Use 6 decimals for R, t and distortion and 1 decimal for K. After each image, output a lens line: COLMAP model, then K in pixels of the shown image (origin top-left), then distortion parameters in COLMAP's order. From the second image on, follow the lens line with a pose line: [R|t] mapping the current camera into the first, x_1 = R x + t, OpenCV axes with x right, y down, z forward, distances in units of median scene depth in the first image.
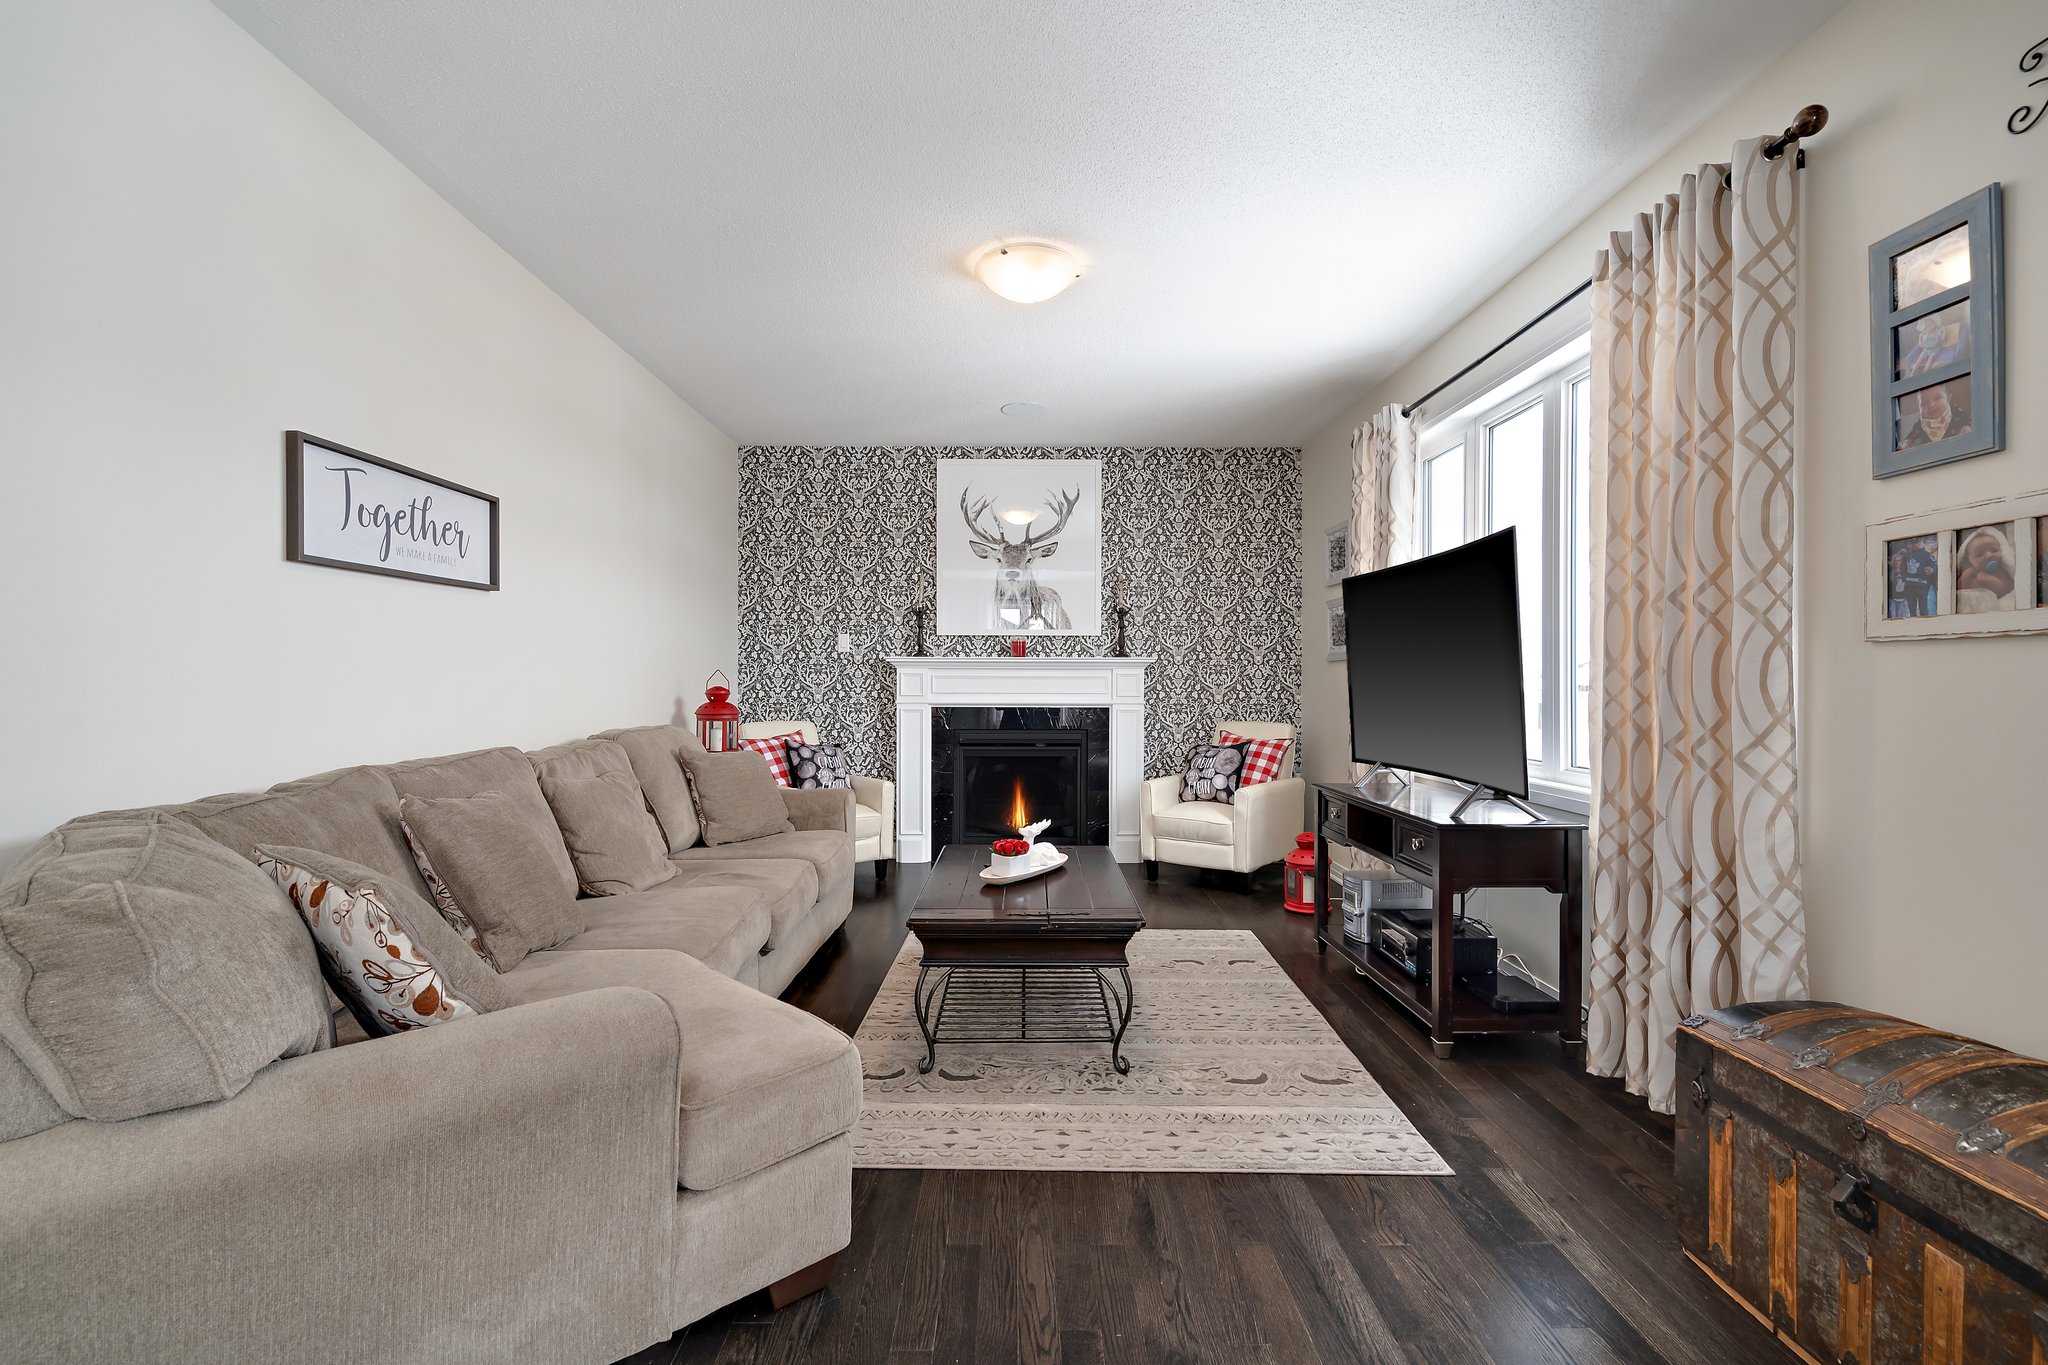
lens RADIAL K [[937.5, 0, 1018.4], [0, 937.5, 678.5], [0, 0, 1]] dist [-0.006628, 0.000849]
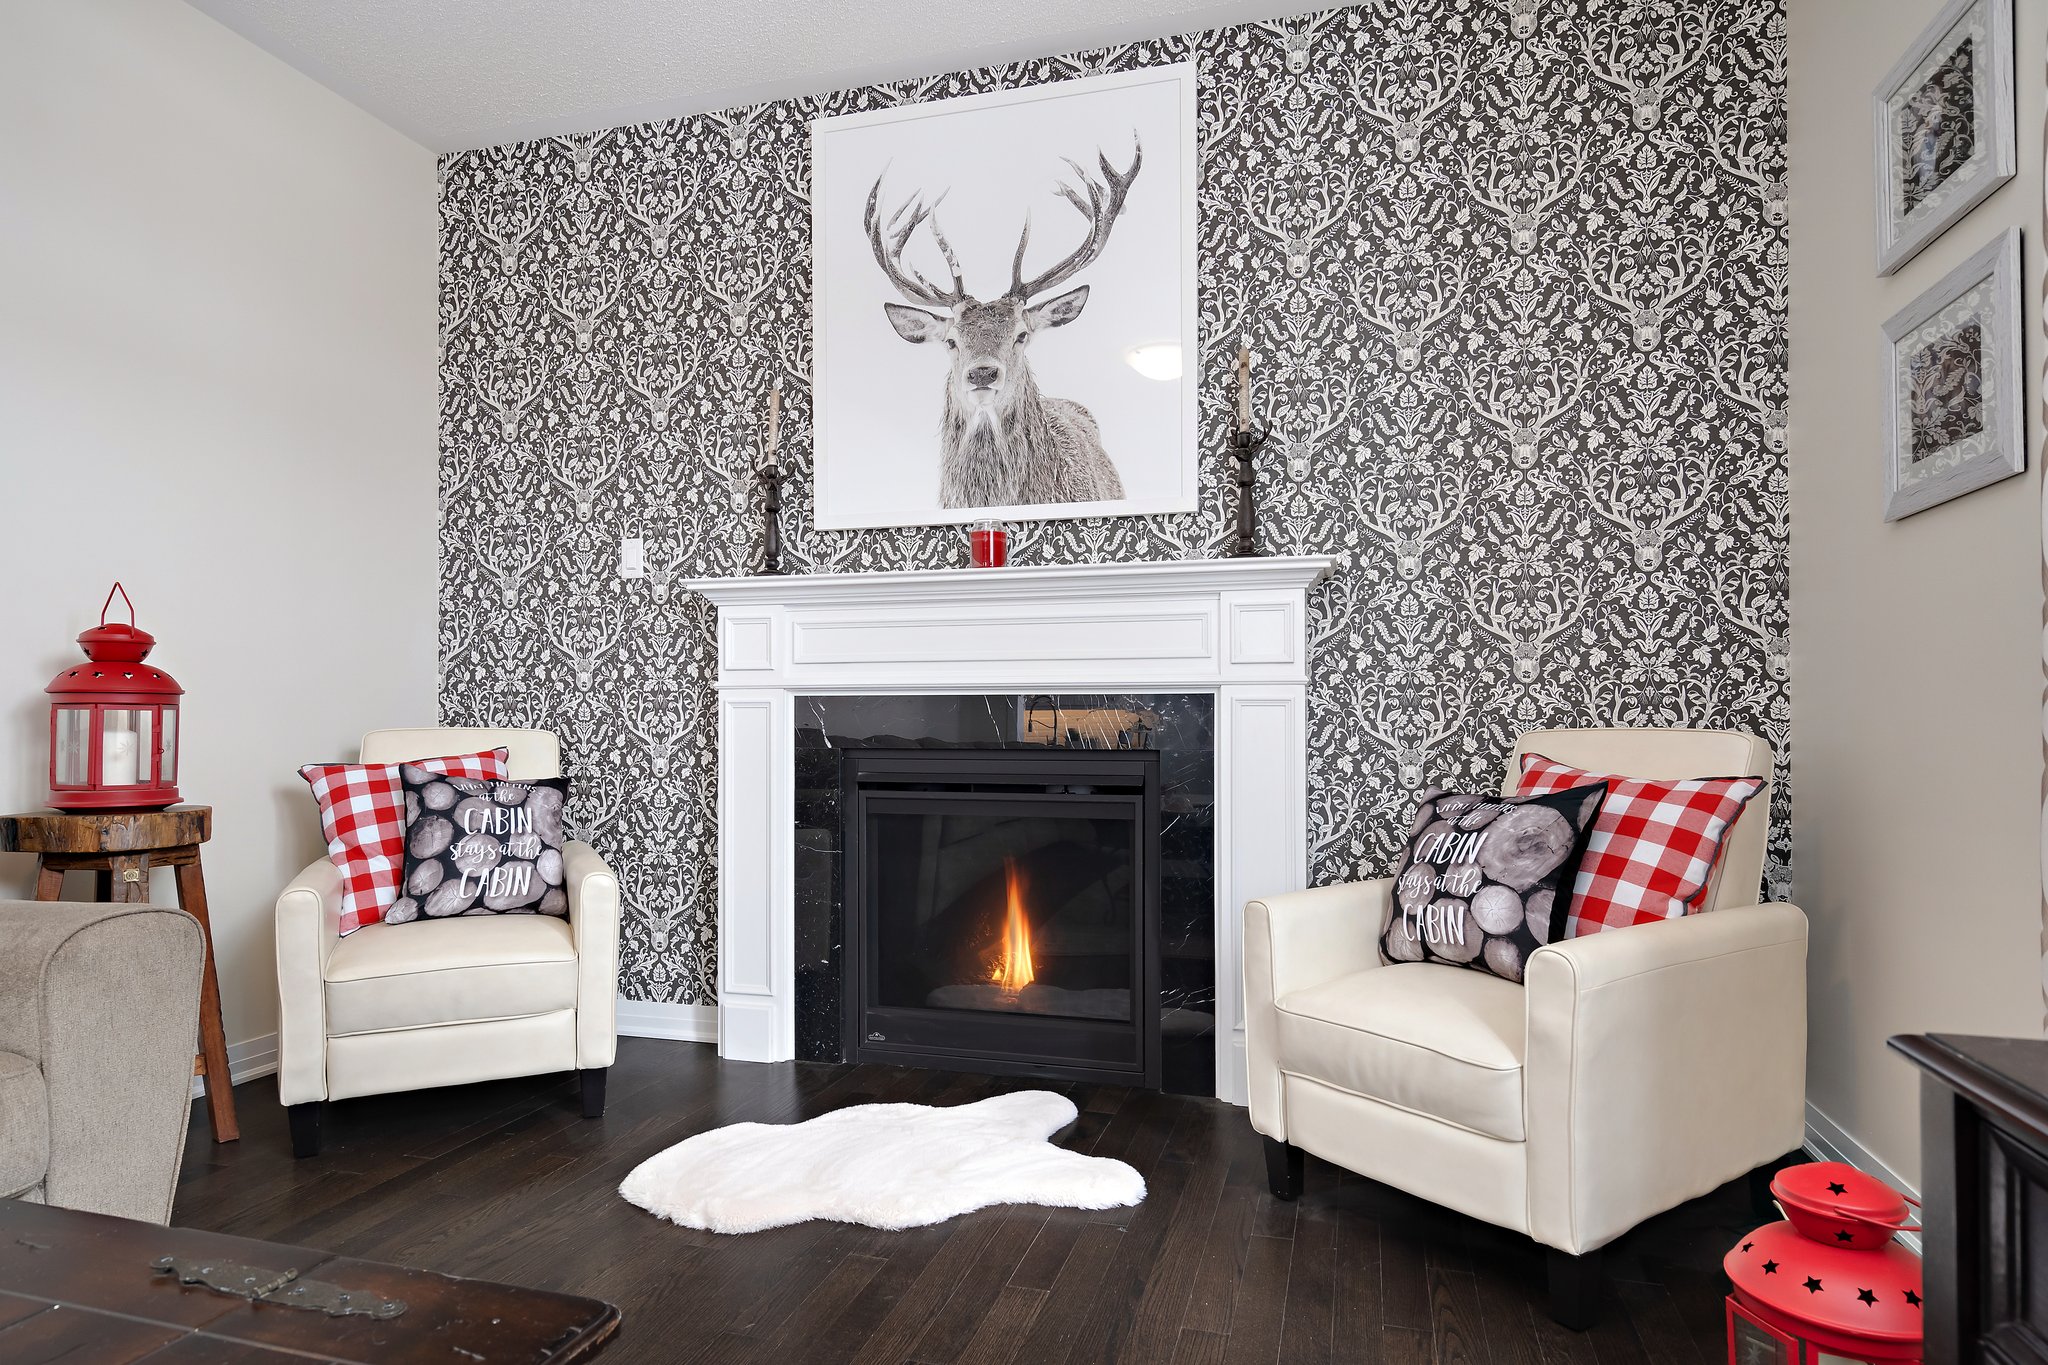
lens RADIAL K [[1159.0, 0, 1022.5], [0, 1159.0, 701.1], [0, 0, 1]] dist [0.010697, 0.000141]
pose [[0.960170, -0.007258, -0.279324, 0.152994], [0.003139, 0.999880, -0.015189, 0.040673], [0.279400, 0.013707, 0.960077, 0.518297]]
